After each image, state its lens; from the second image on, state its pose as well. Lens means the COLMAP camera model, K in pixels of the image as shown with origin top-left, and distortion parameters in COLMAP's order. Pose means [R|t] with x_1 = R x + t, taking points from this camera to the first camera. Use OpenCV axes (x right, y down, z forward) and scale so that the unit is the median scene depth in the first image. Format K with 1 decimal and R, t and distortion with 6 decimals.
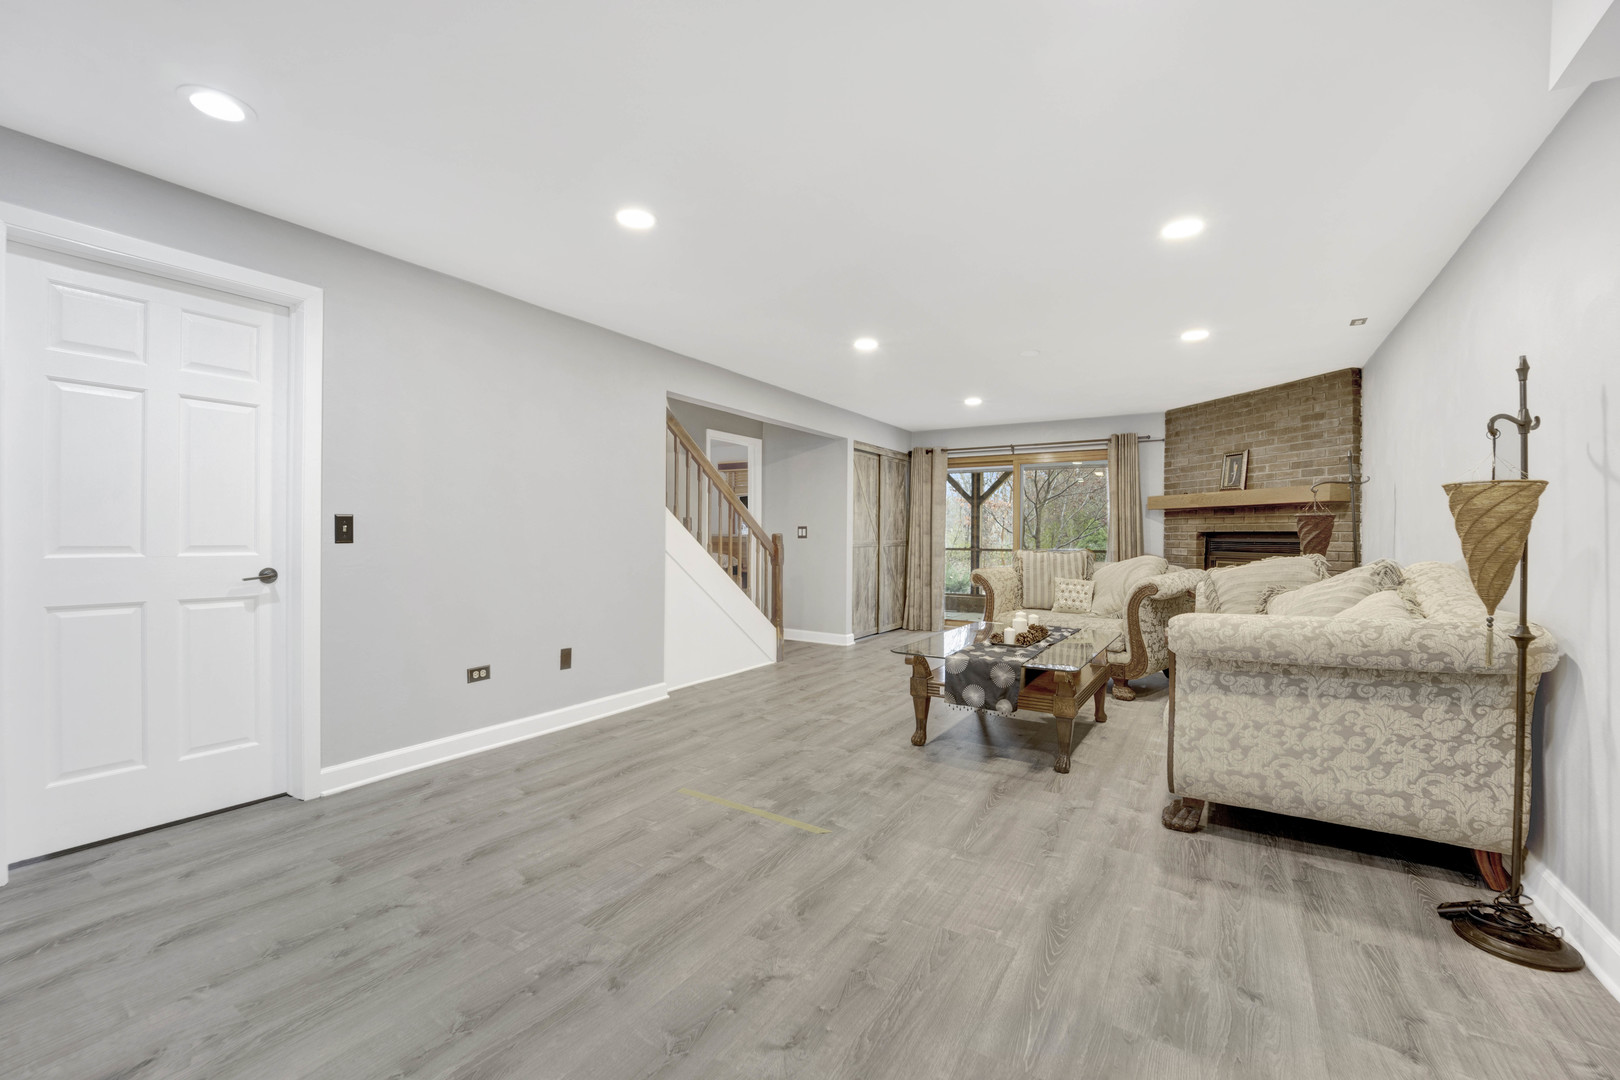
lens RADIAL K [[672.0, 0, 803.6], [0, 672.0, 539.1], [0, 0, 1]] dist [-0.024507, -0.000730]
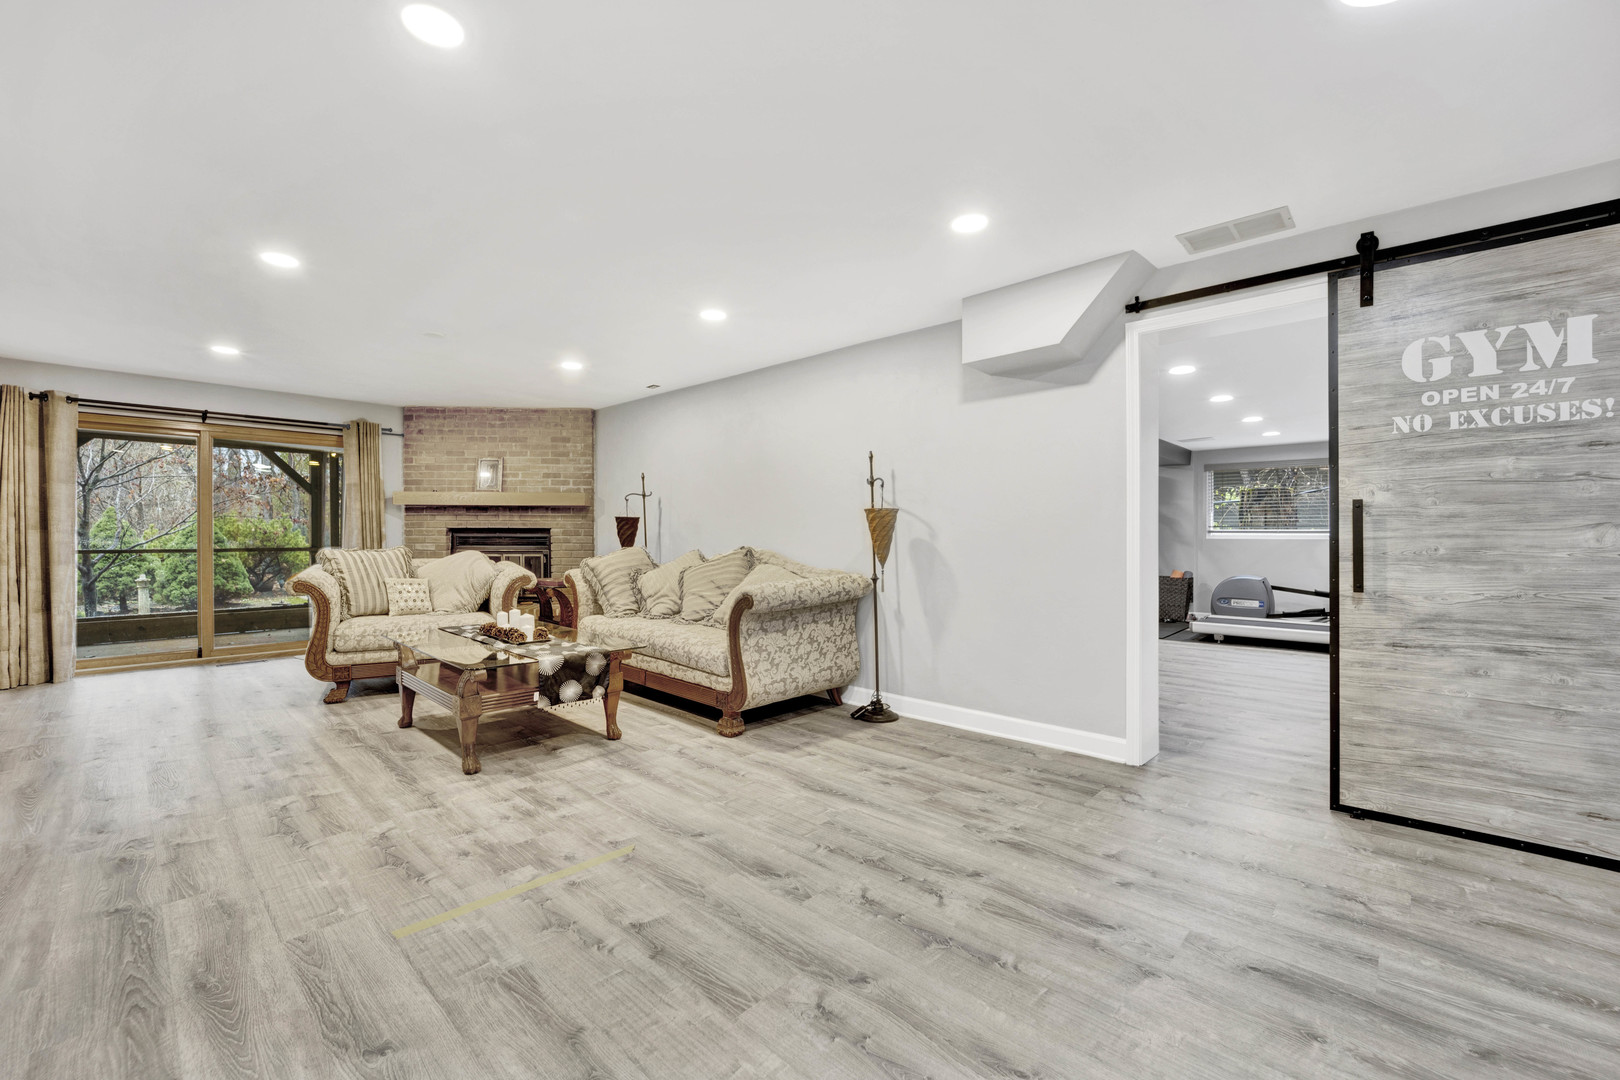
lens RADIAL K [[672.0, 0, 803.6], [0, 672.0, 539.1], [0, 0, 1]] dist [-0.024507, -0.000730]
pose [[0.181124, -0.012172, 0.983385, -0.700997], [0.003480, 0.999925, 0.011735, -0.006859], [-0.983454, 0.001297, 0.181153, 0.489398]]
